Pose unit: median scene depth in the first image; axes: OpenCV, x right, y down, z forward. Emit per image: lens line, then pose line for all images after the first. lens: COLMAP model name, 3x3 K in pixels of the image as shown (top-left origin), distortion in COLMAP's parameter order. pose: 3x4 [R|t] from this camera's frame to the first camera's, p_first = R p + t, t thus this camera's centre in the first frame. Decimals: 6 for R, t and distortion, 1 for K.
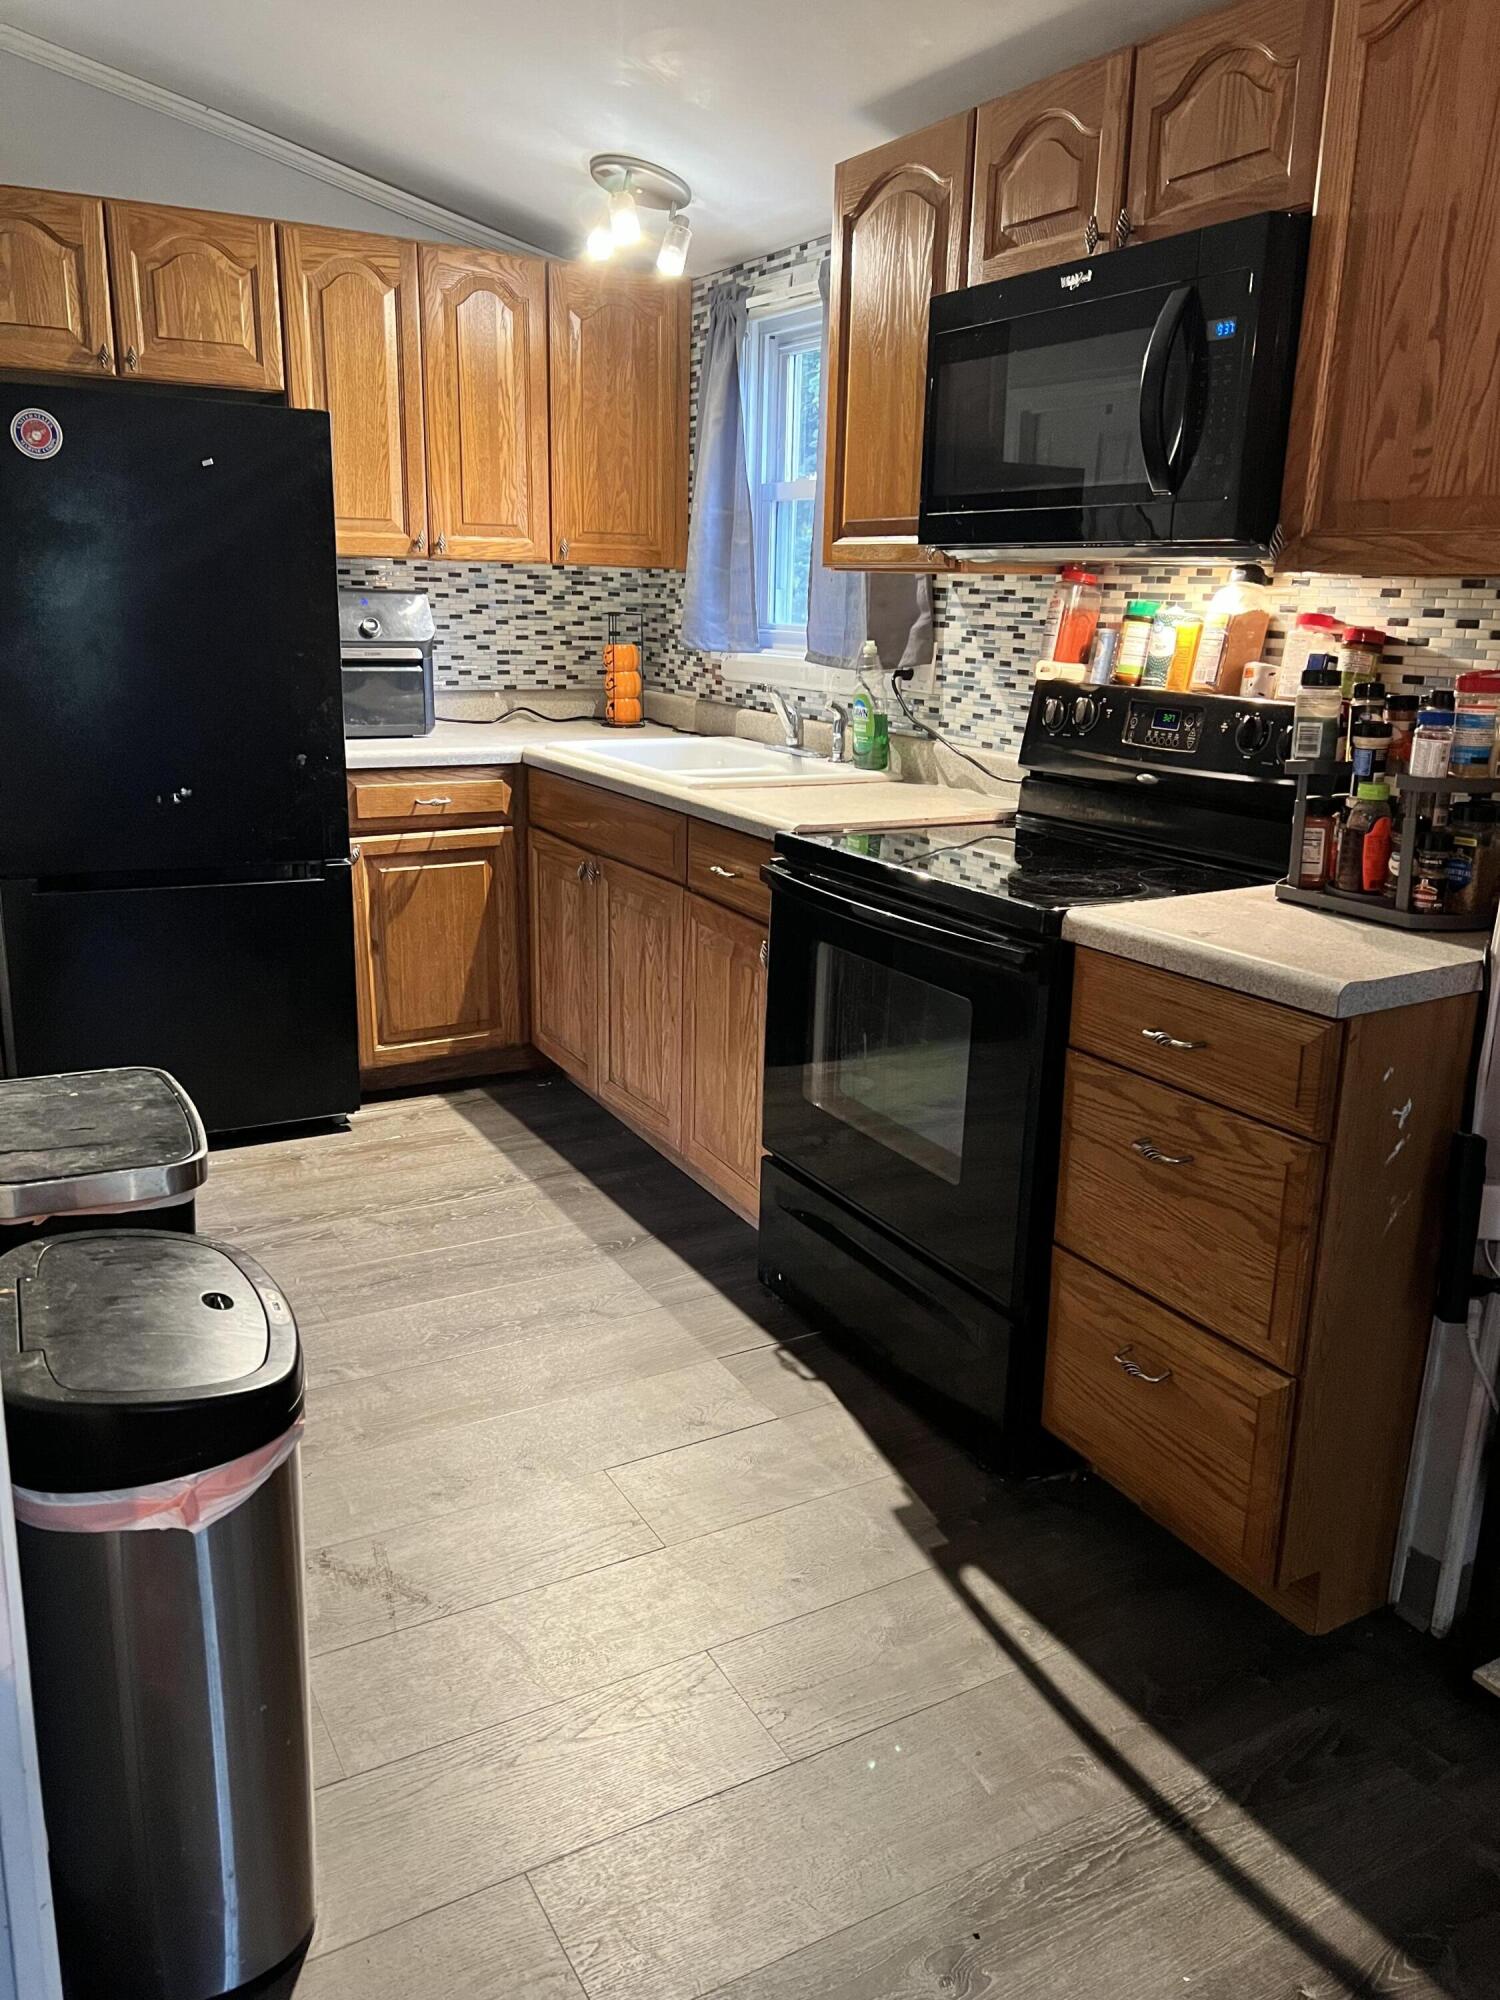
lens RADIAL K [[1516.2, 0, 750.0], [0, 1516.2, 1000.0], [0, 0, 1]] dist [0.092388, -0.208900]
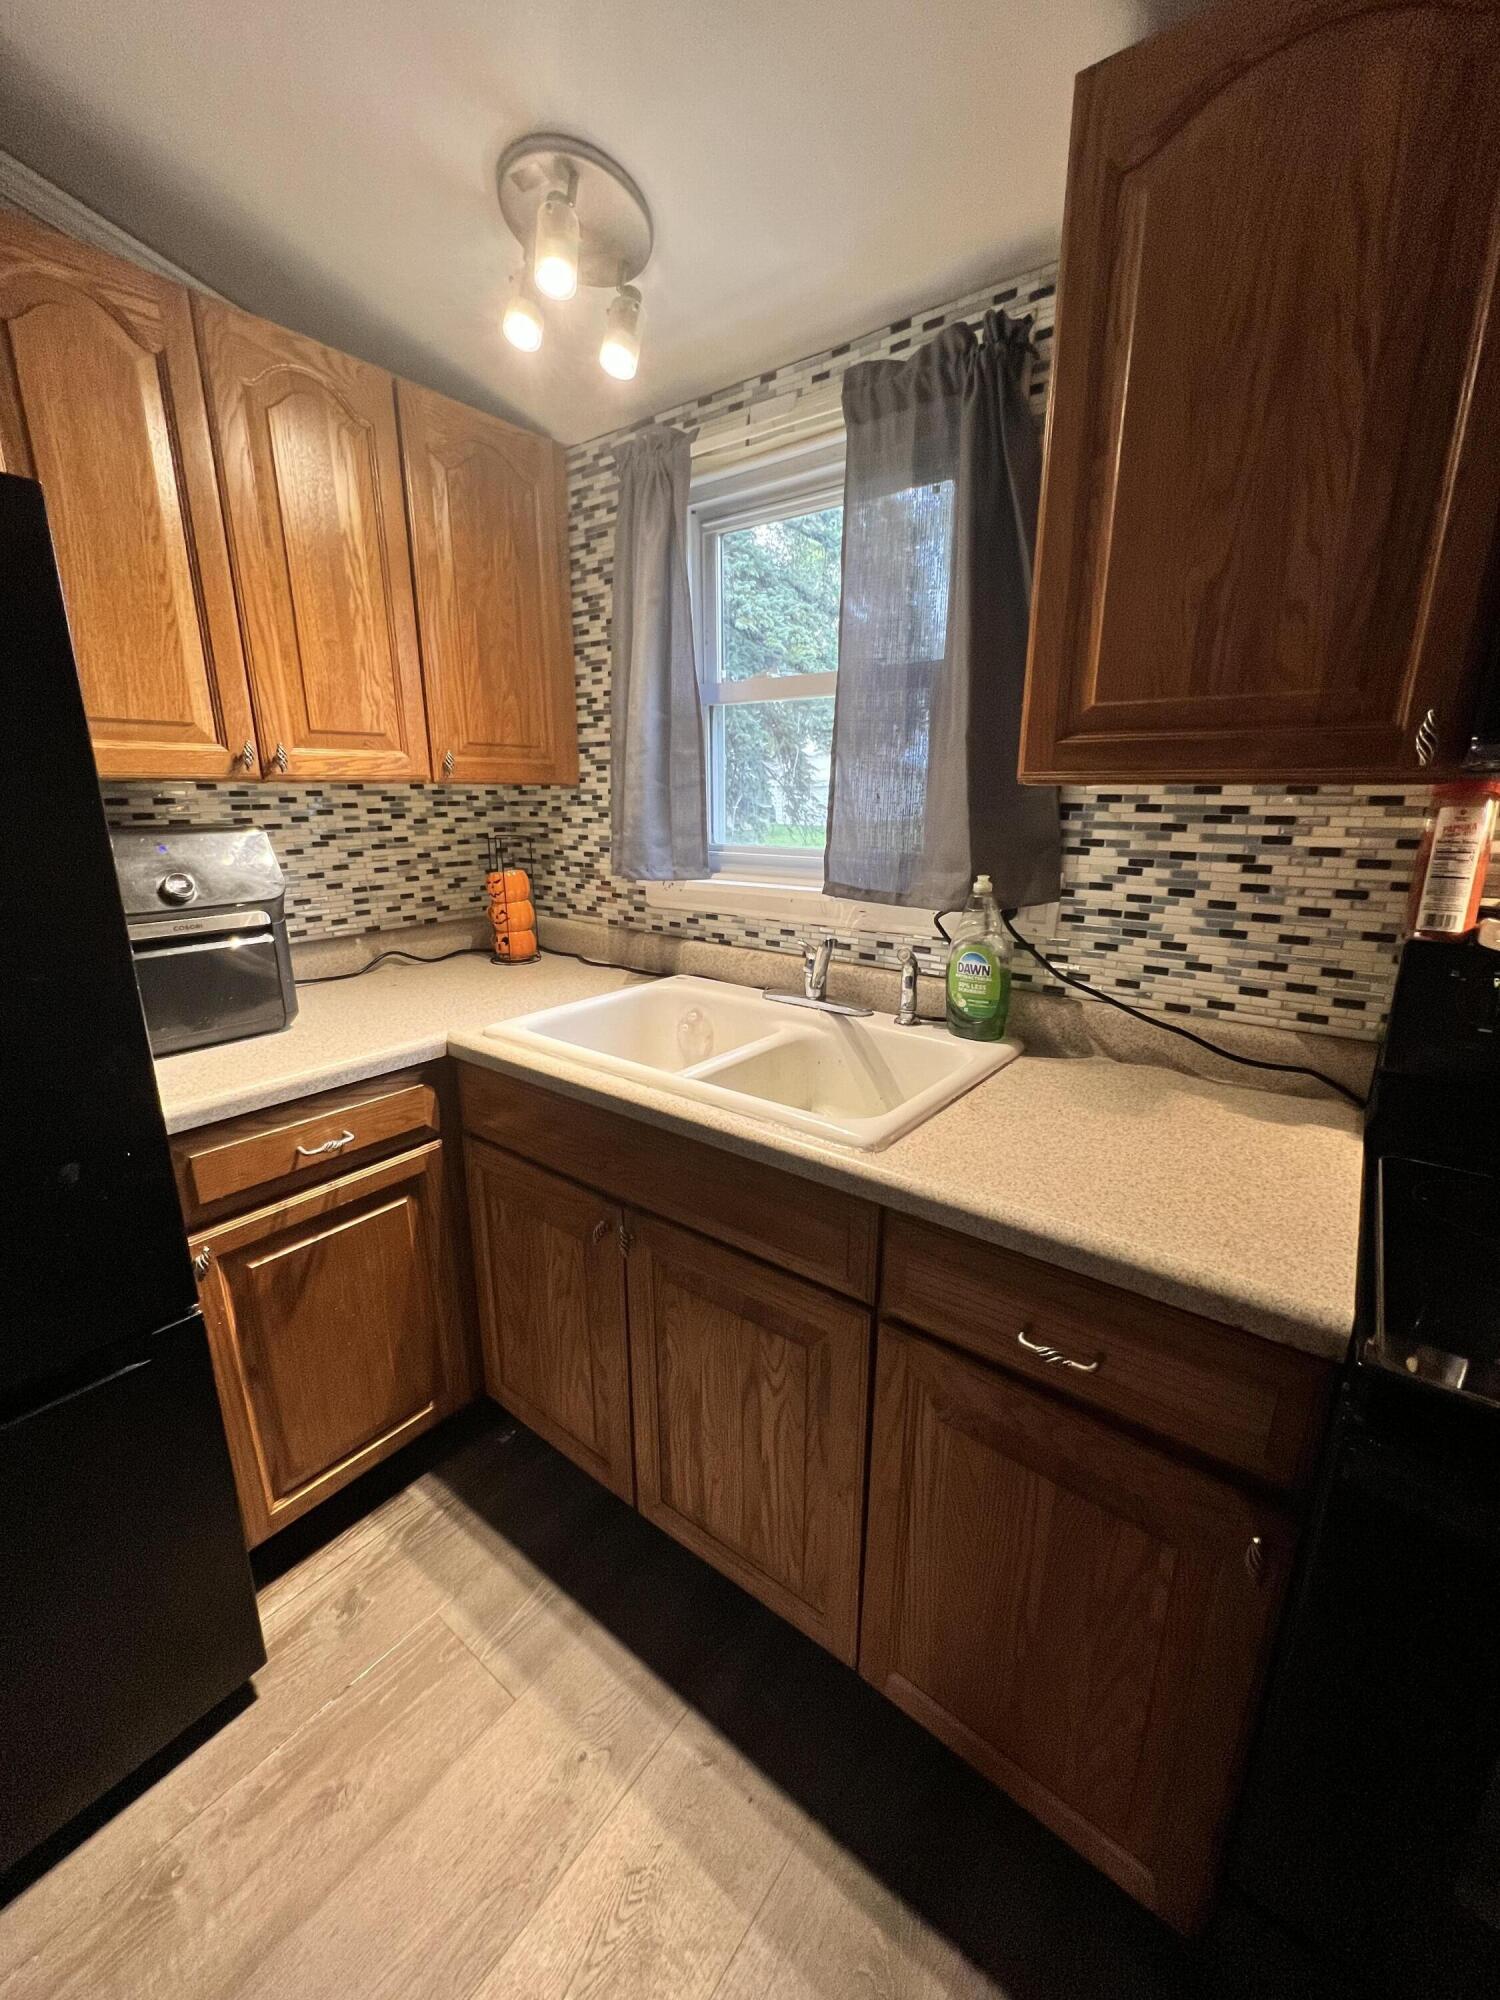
lens RADIAL K [[805.6, 0, 750.0], [0, 805.6, 1000.0], [0, 0, 1]] dist [-0.001321, -0.000593]
pose [[0.919768, -0.123065, 0.372668, -0.149592], [0.125224, 0.991956, 0.018510, -0.163013], [-0.371948, 0.029642, 0.927780, 0.561443]]
